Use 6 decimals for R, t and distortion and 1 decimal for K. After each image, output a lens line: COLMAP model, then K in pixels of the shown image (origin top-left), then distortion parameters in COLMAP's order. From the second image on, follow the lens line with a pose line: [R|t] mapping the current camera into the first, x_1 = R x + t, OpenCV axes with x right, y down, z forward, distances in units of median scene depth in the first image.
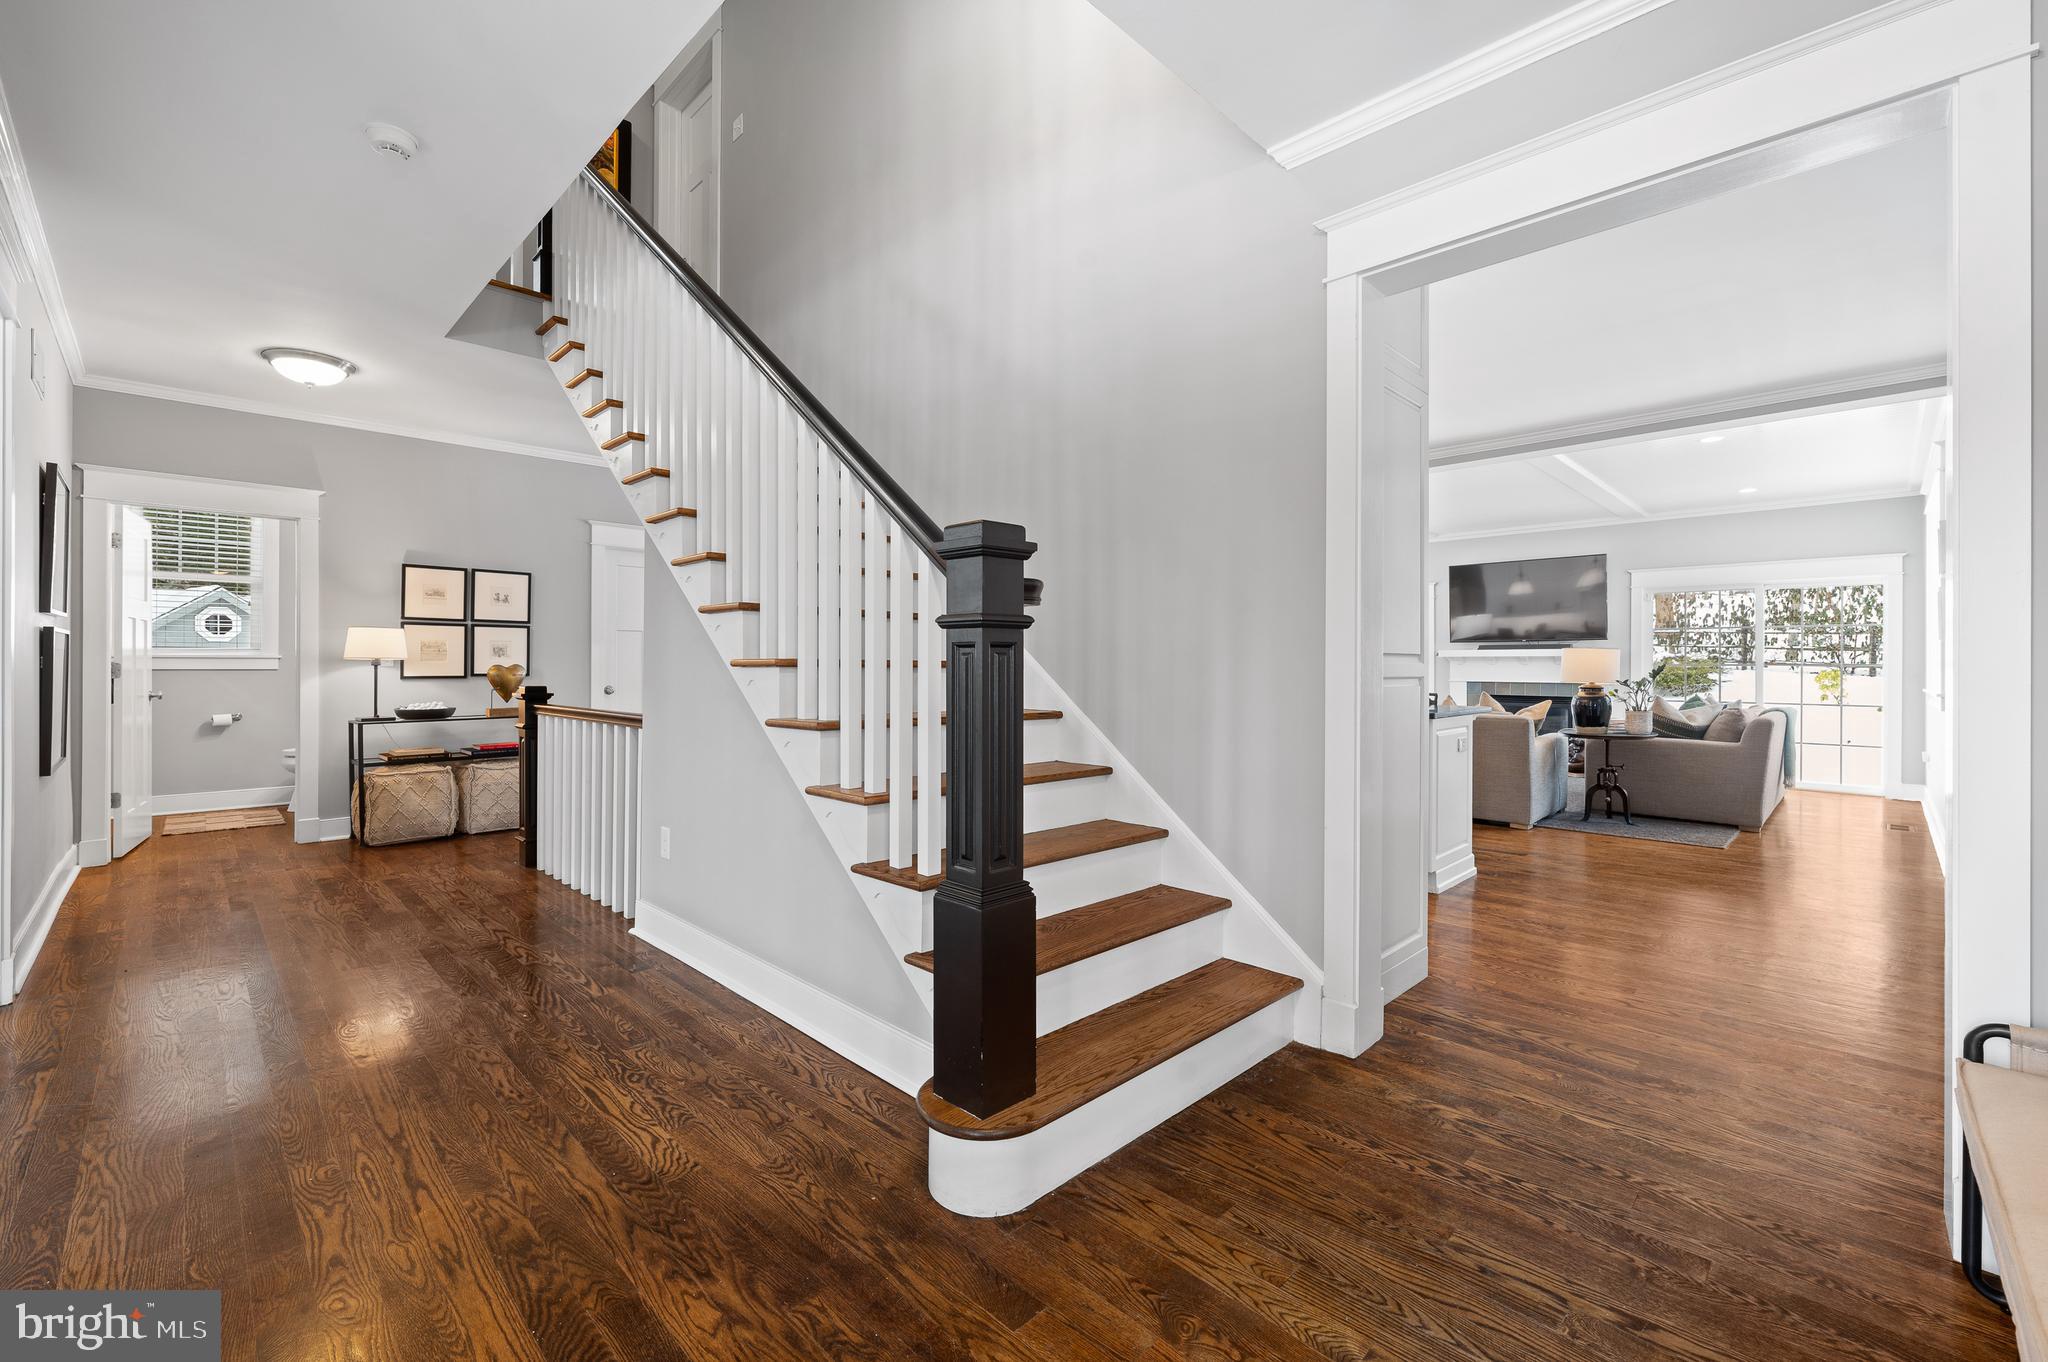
lens RADIAL K [[851.3, 0, 1026.7], [0, 851.3, 664.2], [0, 0, 1]] dist [-0.001354, -0.000295]
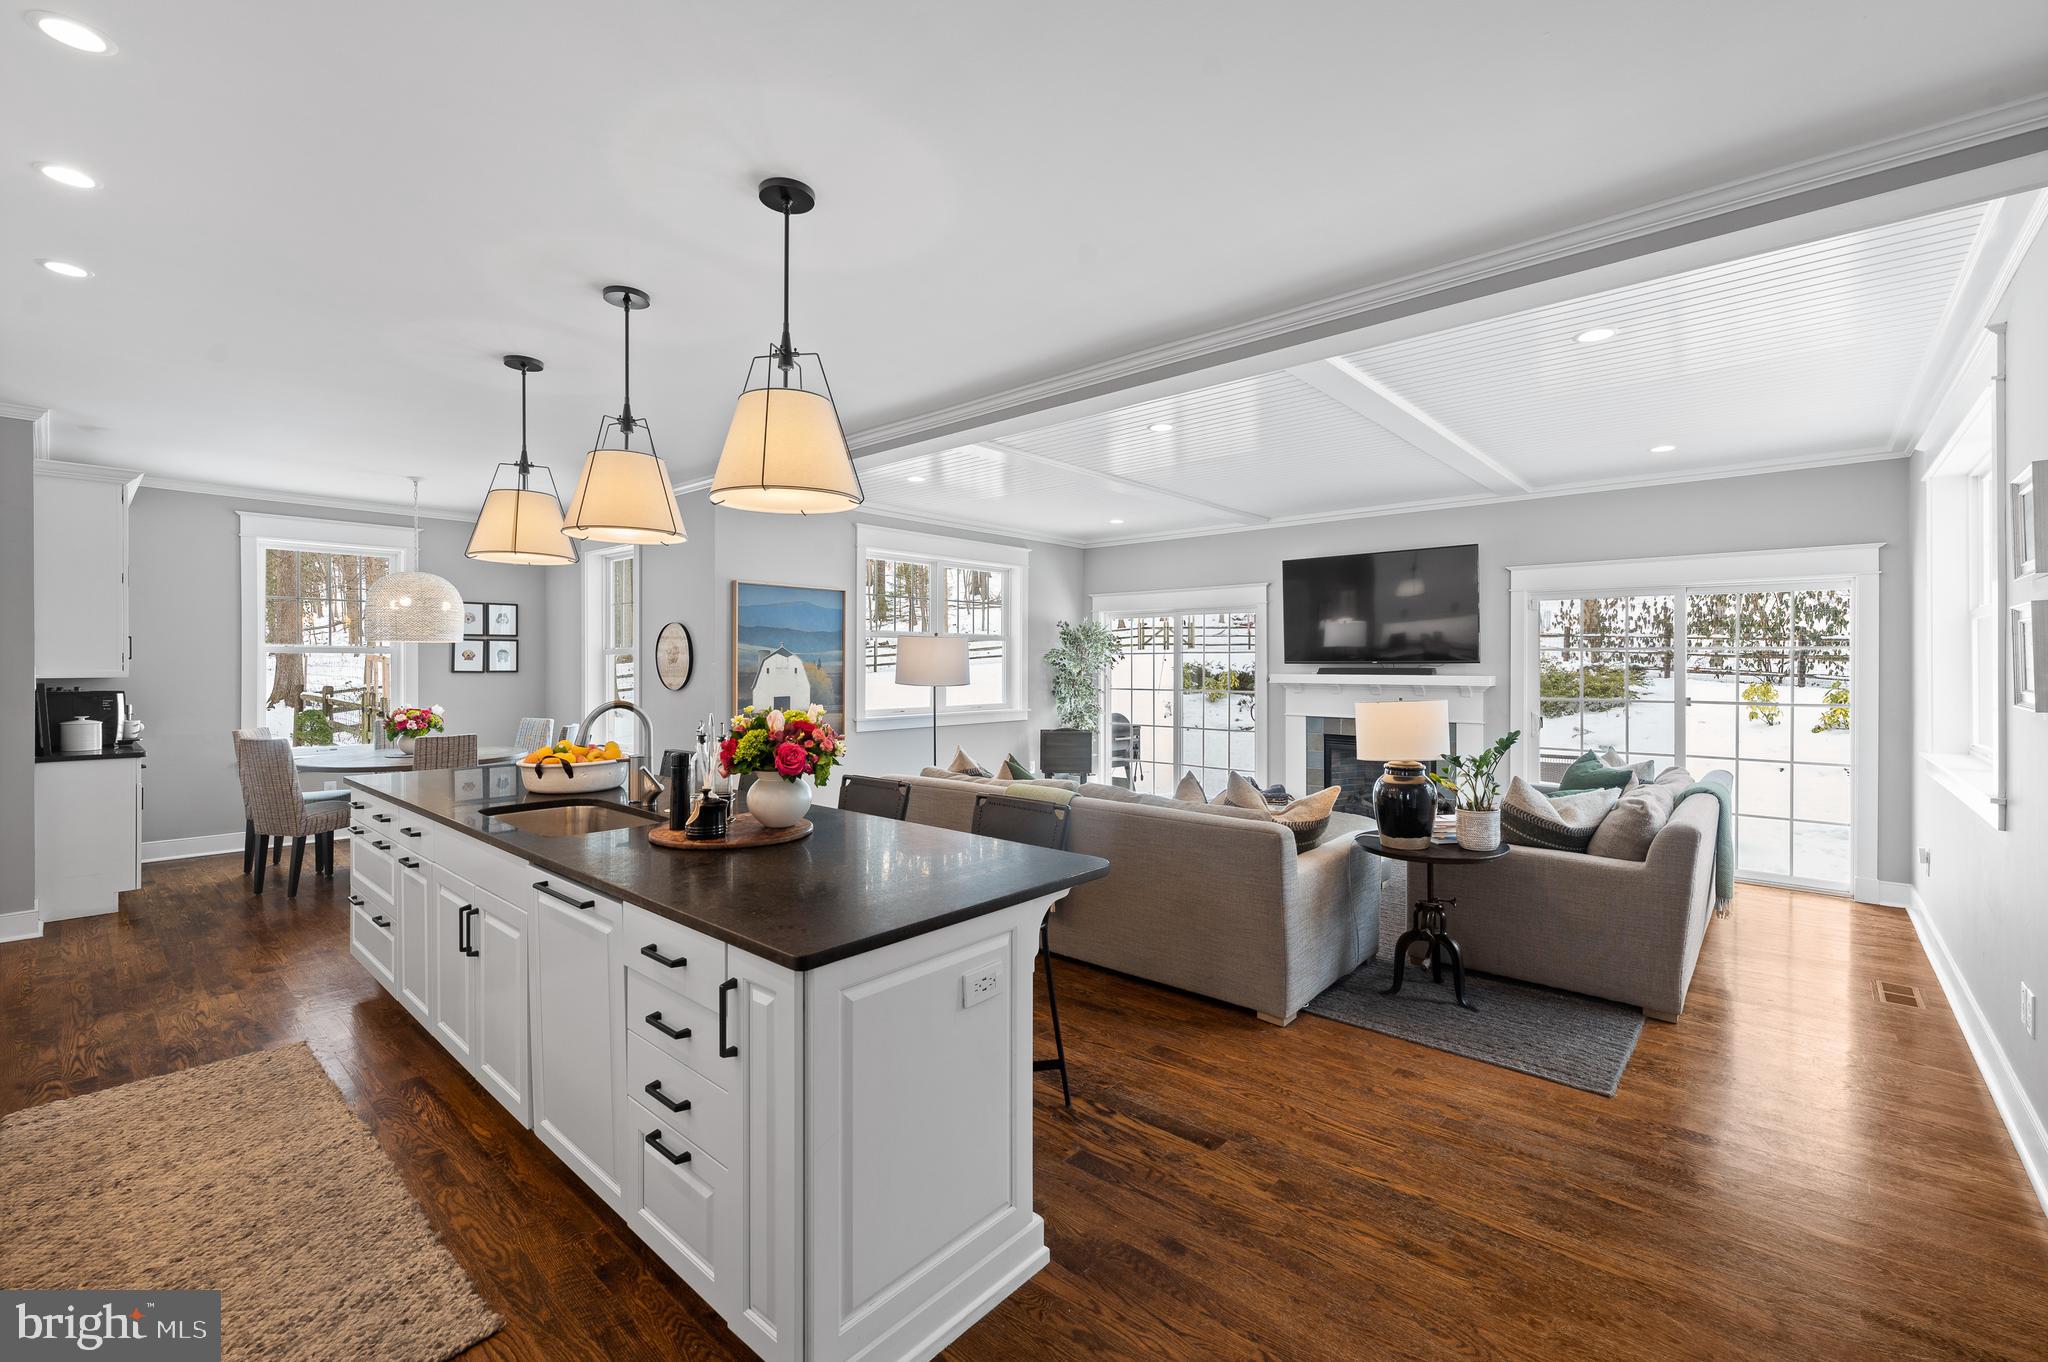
lens RADIAL K [[851.3, 0, 1024.4], [0, 851.3, 666.2], [0, 0, 1]] dist [-0.001354, -0.000295]
pose [[0.998659, -0.003440, 0.051650, 0.117384], [0.003270, 0.999989, 0.003363, -0.013709], [-0.051661, -0.003190, 0.998660, 0.134674]]
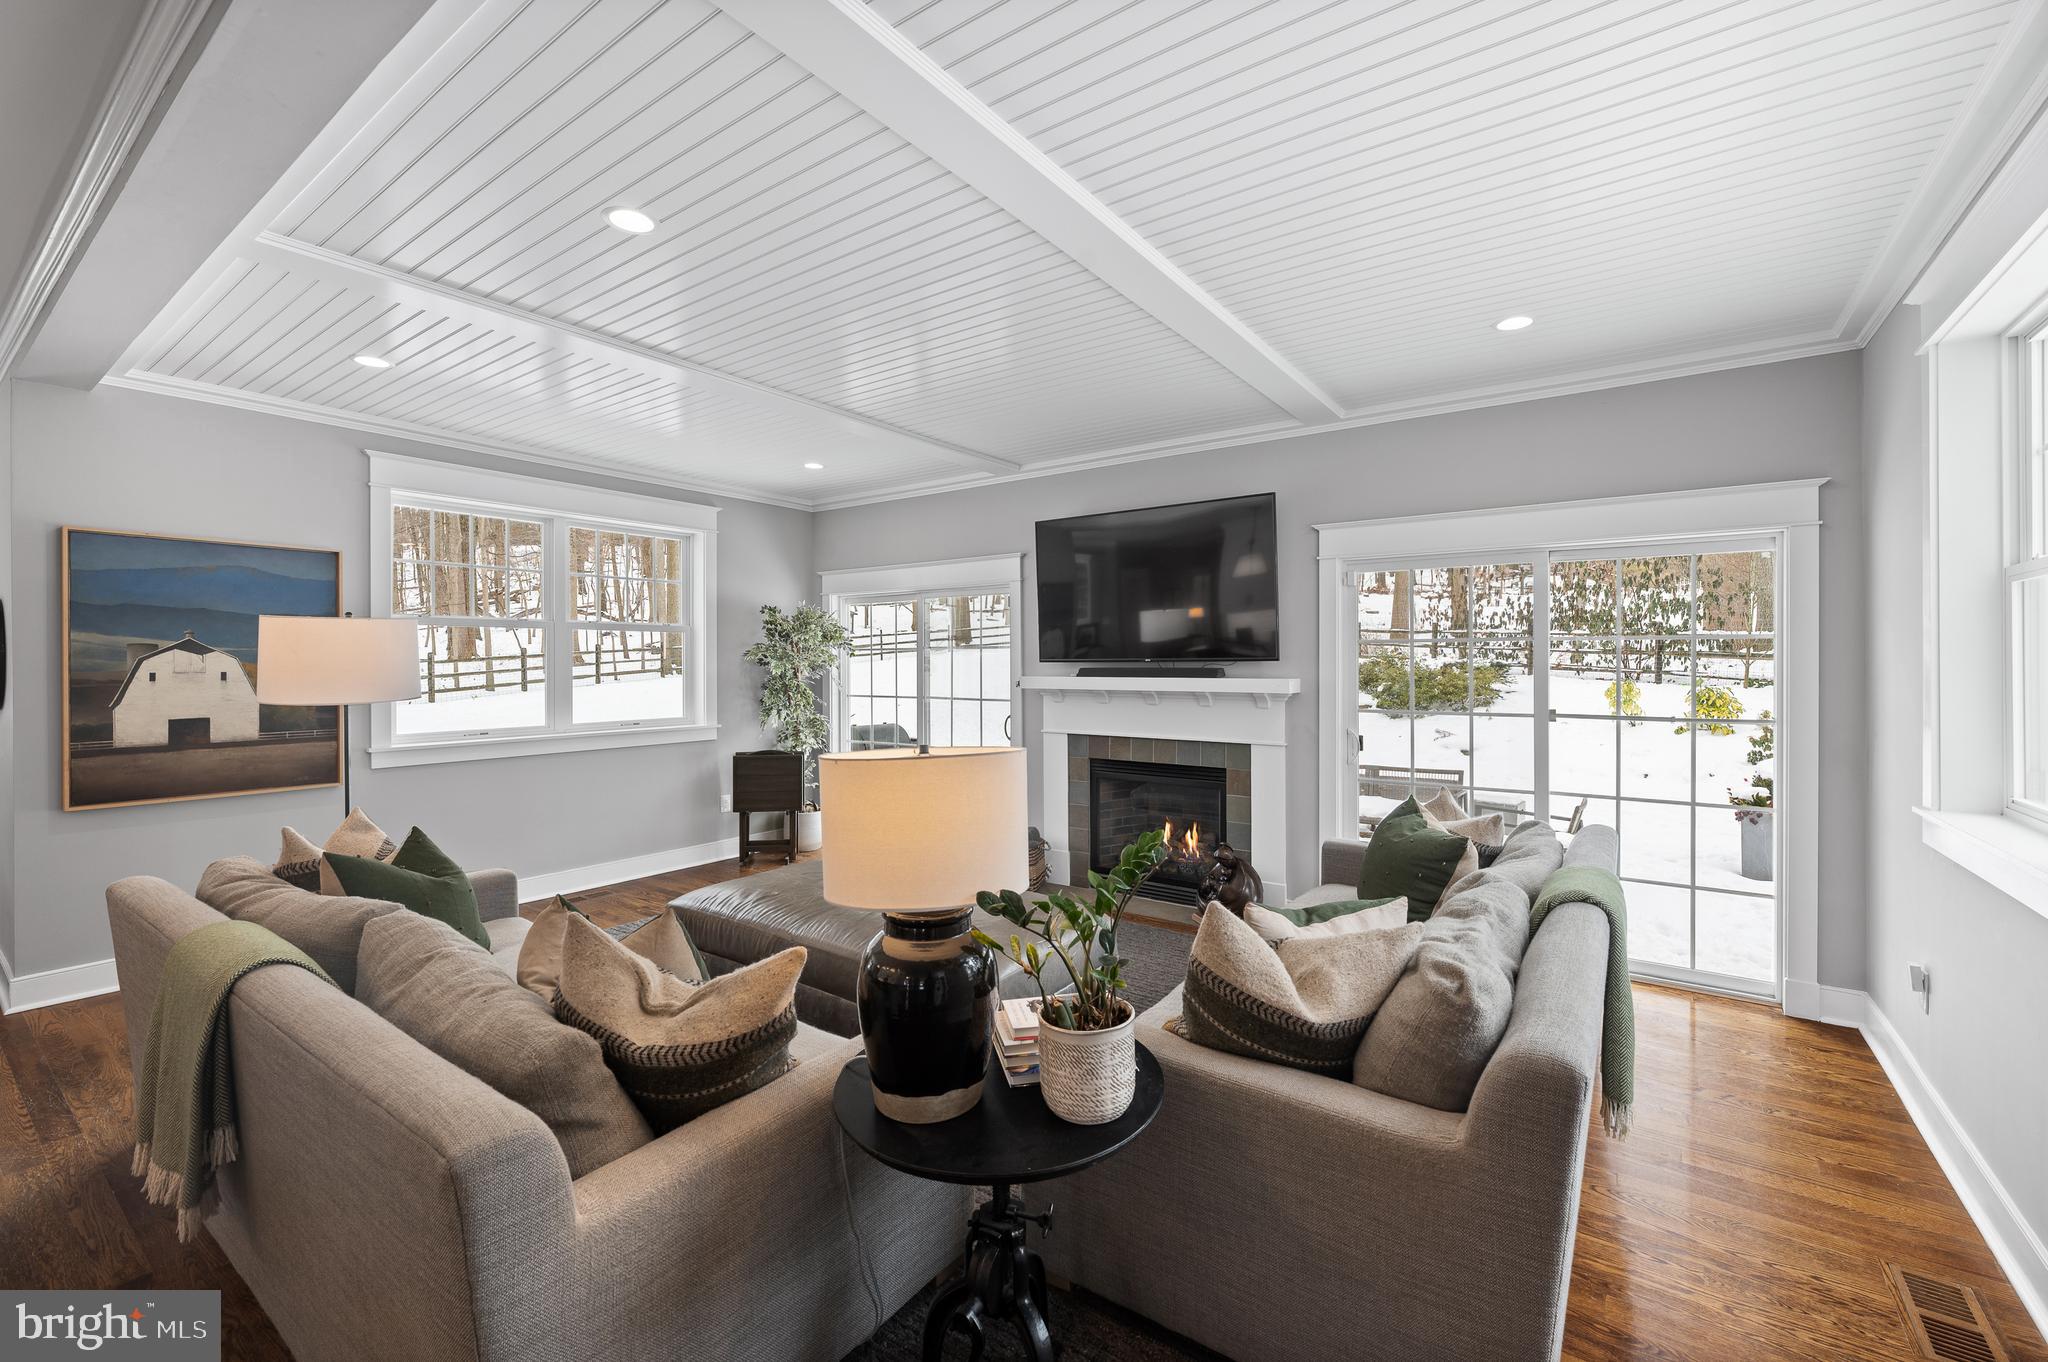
lens RADIAL K [[851.3, 0, 1019.6], [0, 851.3, 667.7], [0, 0, 1]] dist [-0.001354, -0.000295]
pose [[0.987645, -0.007804, 0.156516, 0.203586], [0.006715, 0.999949, 0.007487, -0.013502], [-0.156566, -0.006343, 0.987647, 0.234849]]
